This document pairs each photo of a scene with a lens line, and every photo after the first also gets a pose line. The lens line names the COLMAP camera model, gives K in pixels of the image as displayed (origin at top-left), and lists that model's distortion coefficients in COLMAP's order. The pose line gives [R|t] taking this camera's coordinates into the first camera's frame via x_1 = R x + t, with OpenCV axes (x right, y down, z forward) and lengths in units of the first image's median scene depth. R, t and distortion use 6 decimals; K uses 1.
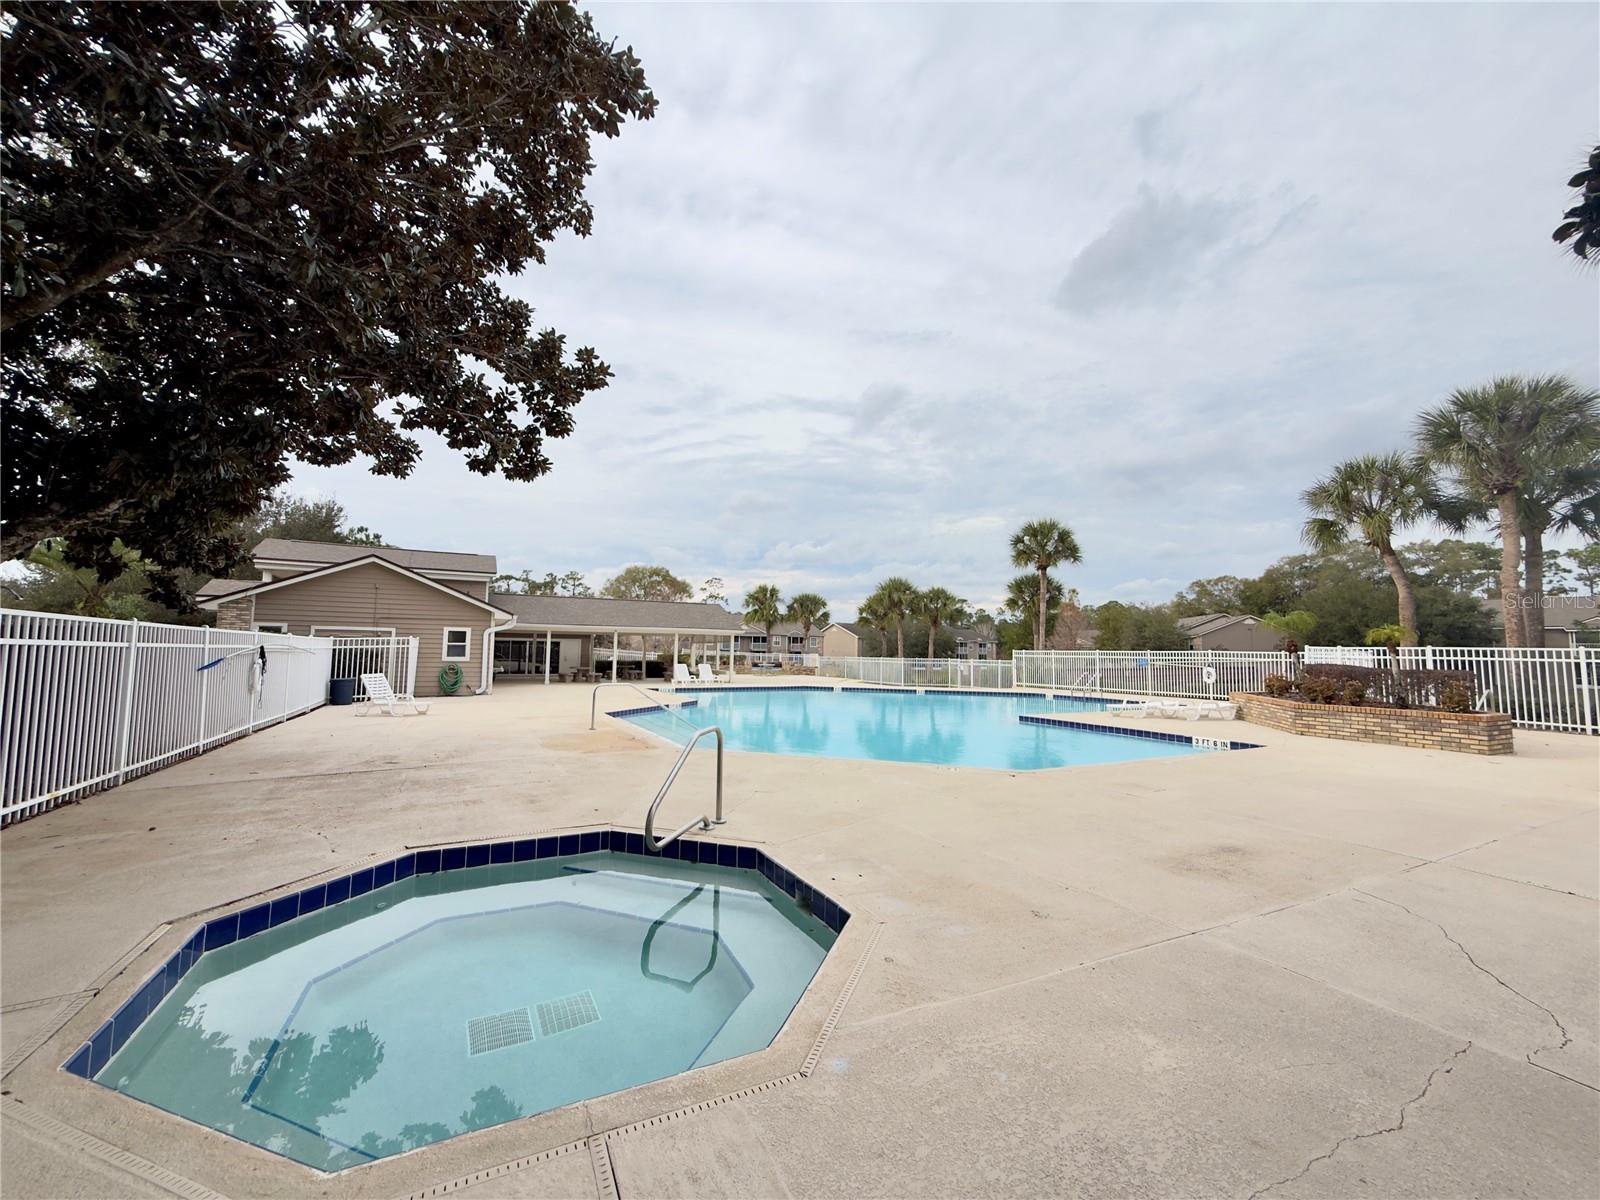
lens RADIAL K [[644.7, 0, 799.8], [0, 644.7, 598.4], [0, 0, 1]] dist [-0.000061, 0.000273]
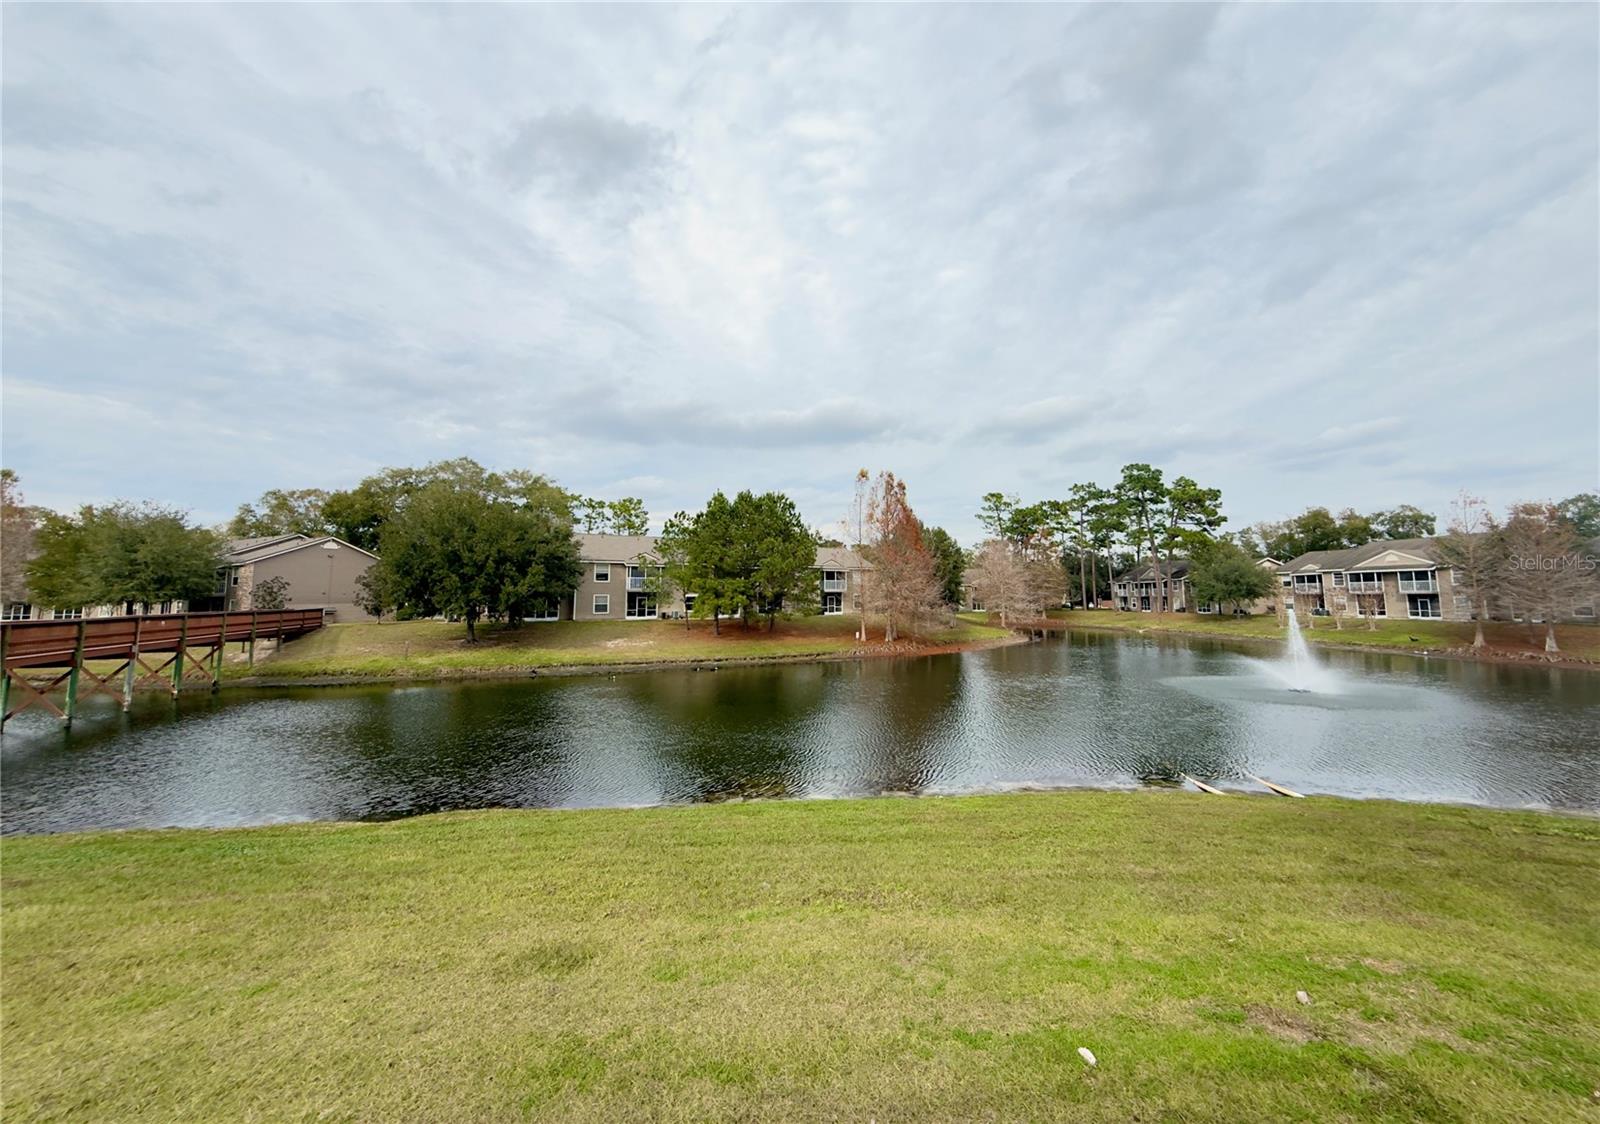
lens RADIAL K [[672.0, 0, 800.3], [0, 672.0, 560.3], [0, 0, 1]] dist [-0.000177, -0.000032]
pose [[0.372000, 0.031269, 0.927706, 0.184968], [-0.066947, 0.997733, -0.006784, 0.021535], [-0.925815, -0.059584, 0.373250, 0.222207]]
